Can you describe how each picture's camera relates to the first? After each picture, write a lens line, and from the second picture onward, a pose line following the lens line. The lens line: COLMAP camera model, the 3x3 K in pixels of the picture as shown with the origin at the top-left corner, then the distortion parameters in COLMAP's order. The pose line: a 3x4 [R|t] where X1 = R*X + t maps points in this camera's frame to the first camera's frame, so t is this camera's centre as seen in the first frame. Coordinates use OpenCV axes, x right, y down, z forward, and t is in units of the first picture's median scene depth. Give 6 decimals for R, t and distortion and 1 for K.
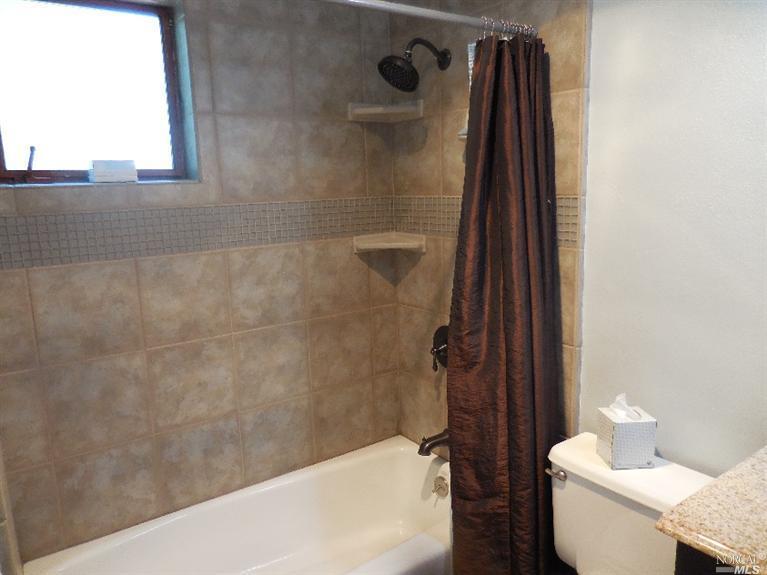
lens RADIAL K [[579.2, 0, 381.5], [0, 579.2, 290.7], [0, 0, 1]] dist [-0.018473, 0.017991]
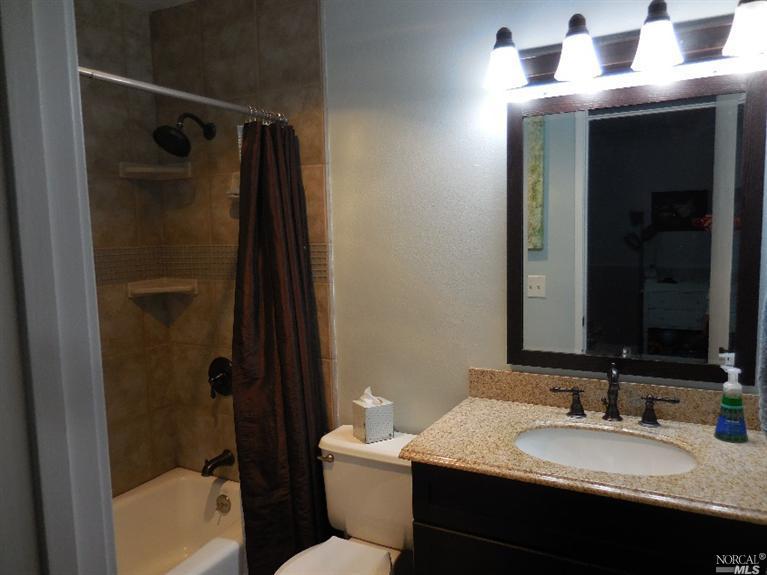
lens RADIAL K [[579.2, 0, 385.3], [0, 579.2, 287.8], [0, 0, 1]] dist [-0.018473, 0.017991]
pose [[0.897368, -0.034804, 0.439908, -0.119323], [0.077279, 0.993874, -0.079009, 0.050044], [-0.434463, 0.104896, 0.894561, -0.223219]]
